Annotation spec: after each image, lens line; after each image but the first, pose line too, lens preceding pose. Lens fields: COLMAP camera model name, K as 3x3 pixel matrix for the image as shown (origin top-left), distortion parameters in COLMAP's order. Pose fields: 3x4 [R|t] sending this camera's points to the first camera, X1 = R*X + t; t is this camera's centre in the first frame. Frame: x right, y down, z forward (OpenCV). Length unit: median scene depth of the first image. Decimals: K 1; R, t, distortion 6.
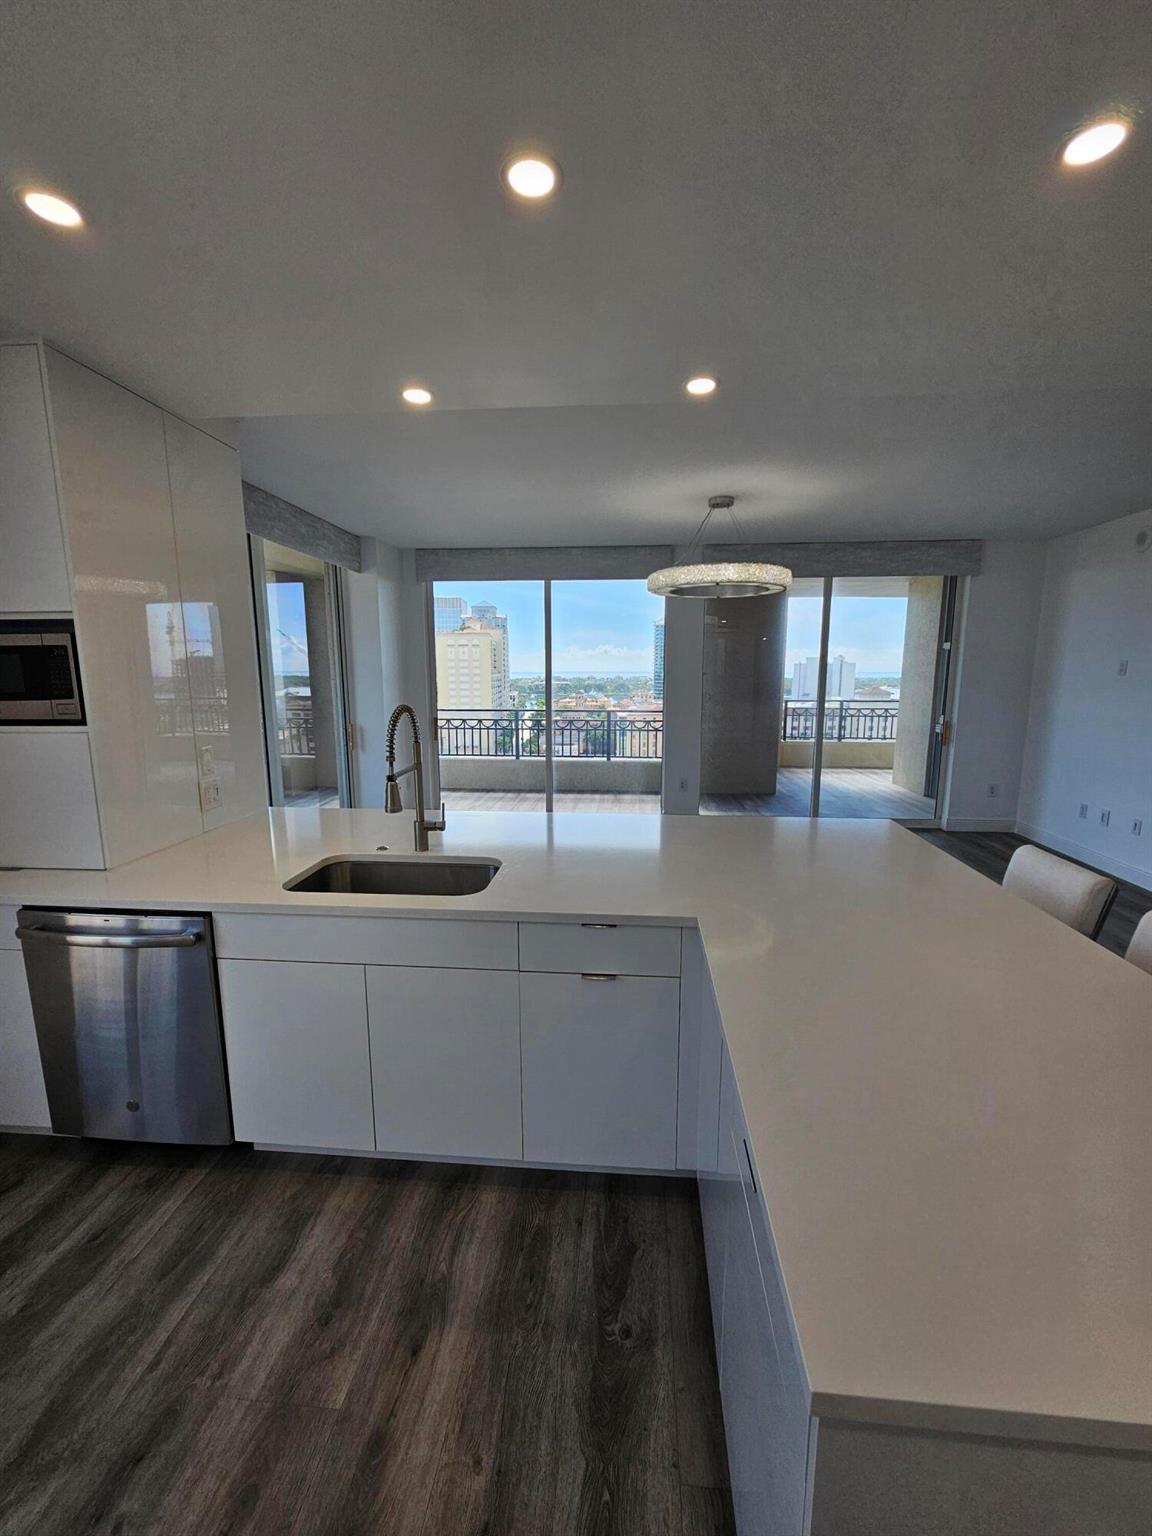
lens RADIAL K [[625.6, 0, 580.5], [0, 625.6, 771.5], [0, 0, 1]] dist [0.001885, 0.000164]
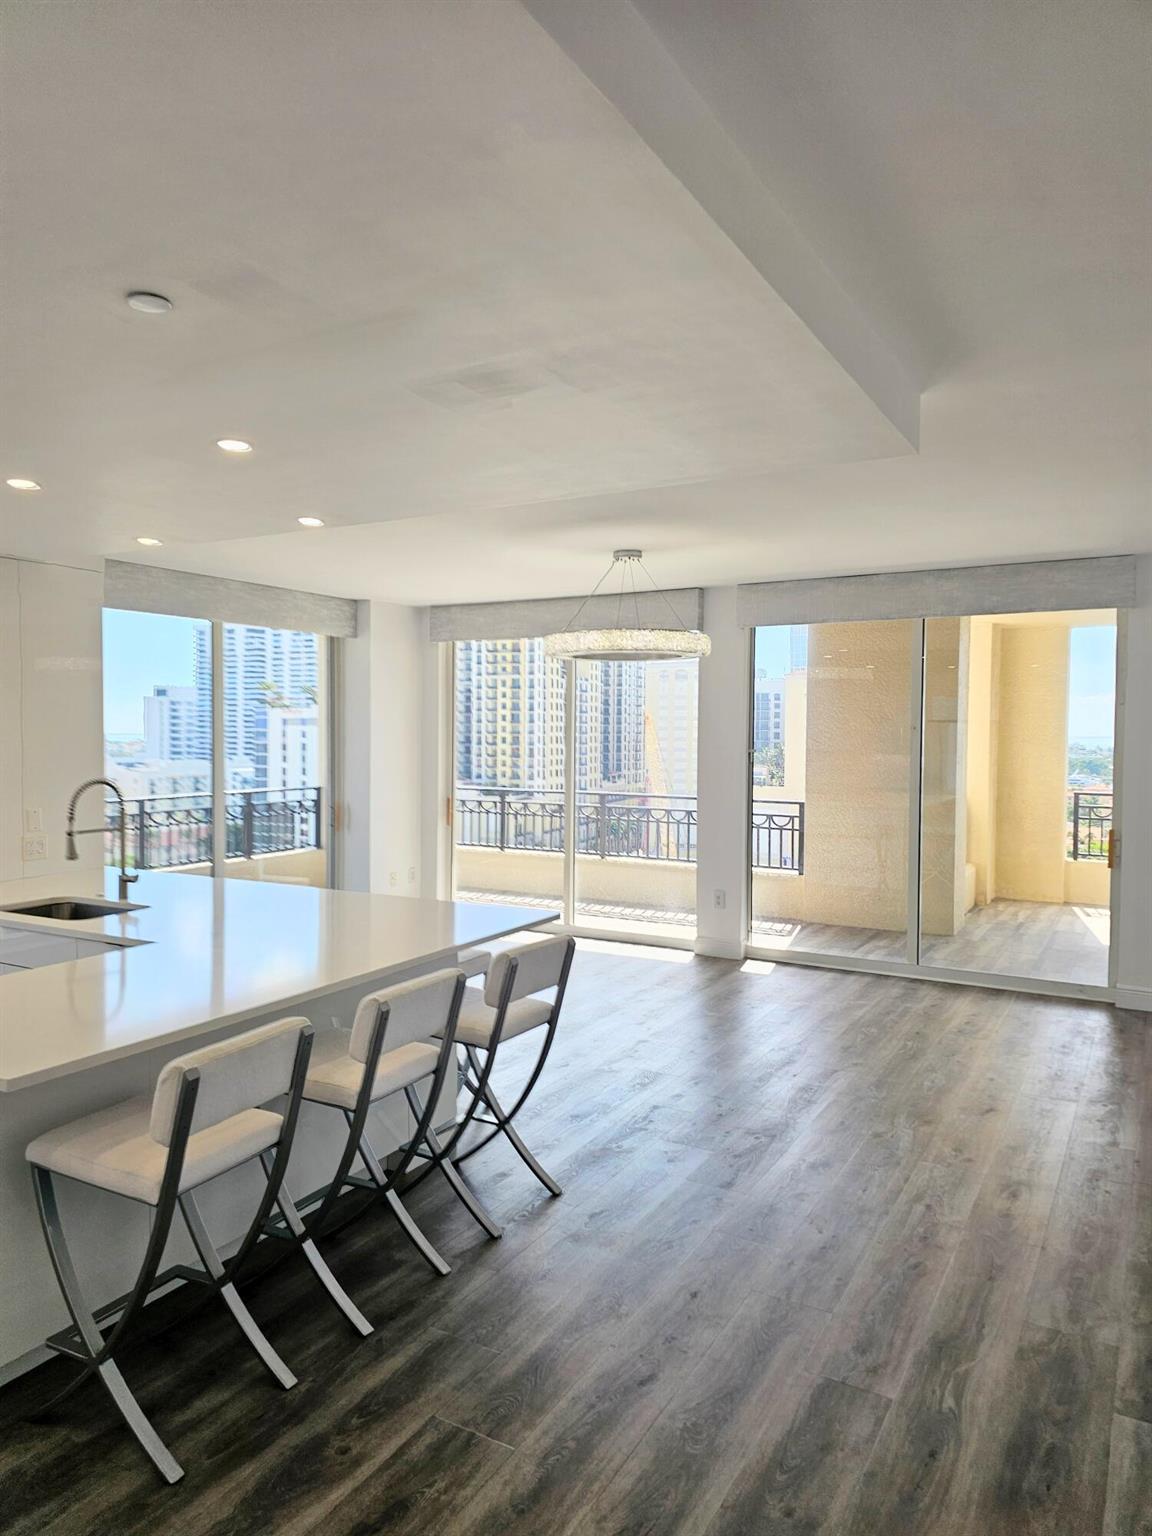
lens RADIAL K [[1034.4, 0, 568.3], [0, 1034.4, 754.5], [0, 0, 1]] dist [0.081716, -0.048003]
pose [[0.904193, 0.014690, -0.426872, 0.587471], [-0.074074, 0.989658, -0.122845, 0.015133], [0.420653, 0.142696, 0.895929, -0.209402]]
